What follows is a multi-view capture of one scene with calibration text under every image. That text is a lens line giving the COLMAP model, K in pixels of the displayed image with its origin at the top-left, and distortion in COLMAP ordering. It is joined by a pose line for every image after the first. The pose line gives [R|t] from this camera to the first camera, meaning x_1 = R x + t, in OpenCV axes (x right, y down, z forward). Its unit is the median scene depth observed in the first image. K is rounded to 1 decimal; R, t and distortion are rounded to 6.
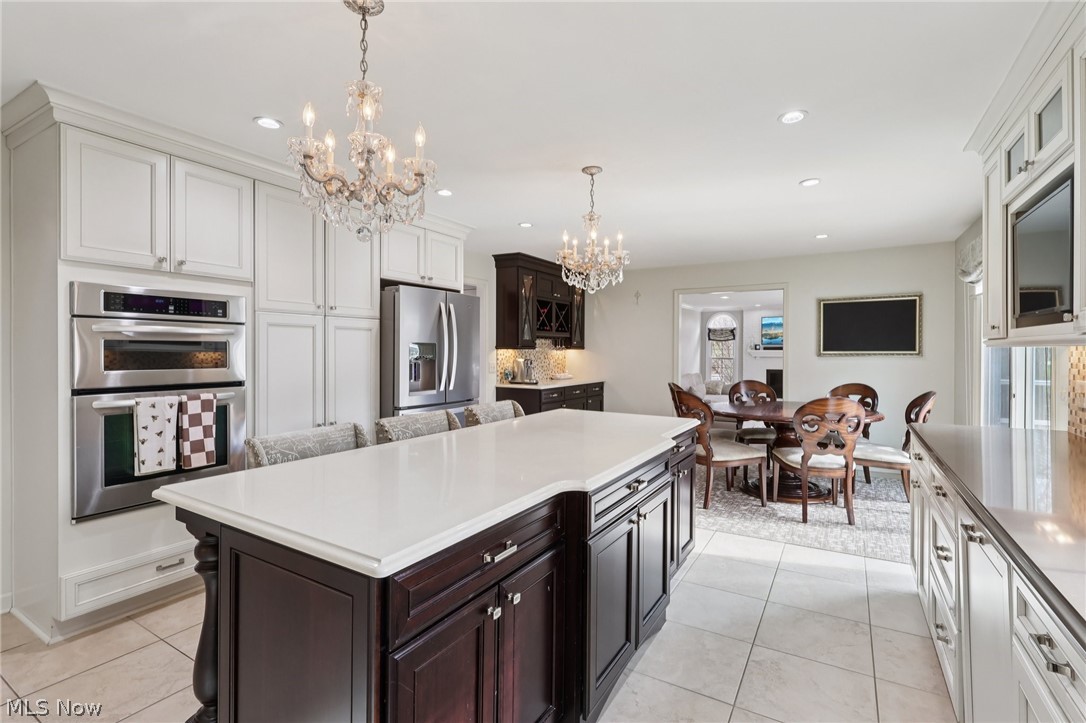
lens RADIAL K [[509.8, 0, 547.5], [0, 509.8, 345.5], [0, 0, 1]] dist [0.000225, 0.000076]
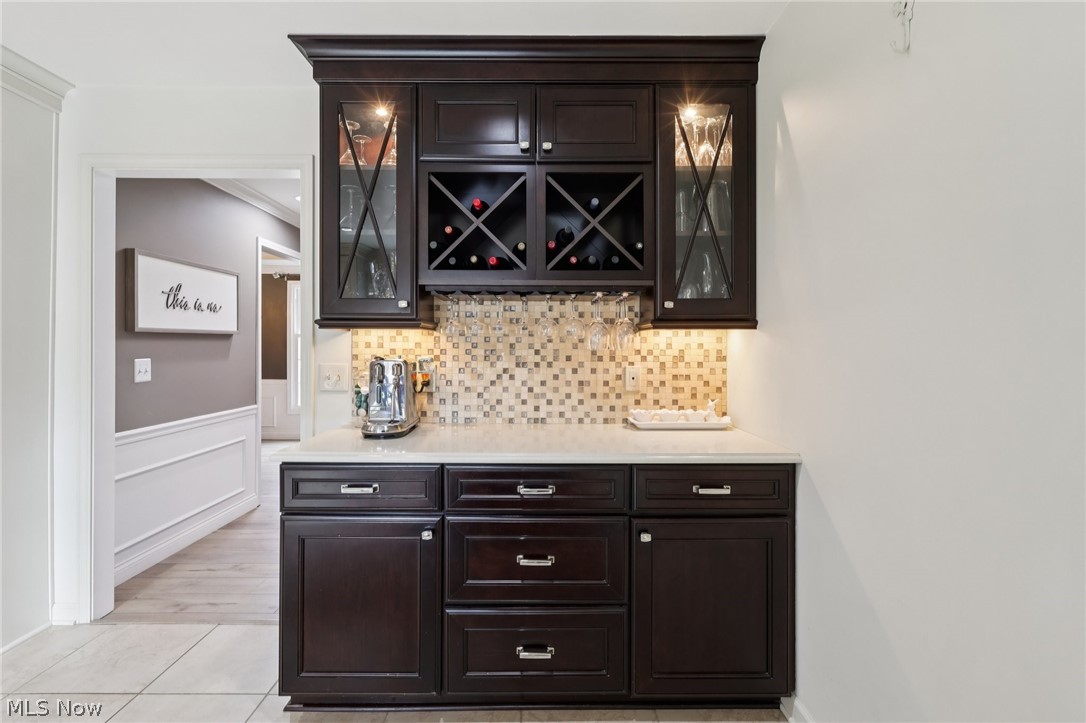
lens RADIAL K [[509.8, 0, 547.5], [0, 509.8, 345.5], [0, 0, 1]] dist [0.000225, 0.000076]
pose [[0.513569, -0.010177, -0.857988, 0.272265], [0.007026, 0.999946, -0.007655, 0.020232], [0.858019, -0.002097, 0.513613, 0.848381]]
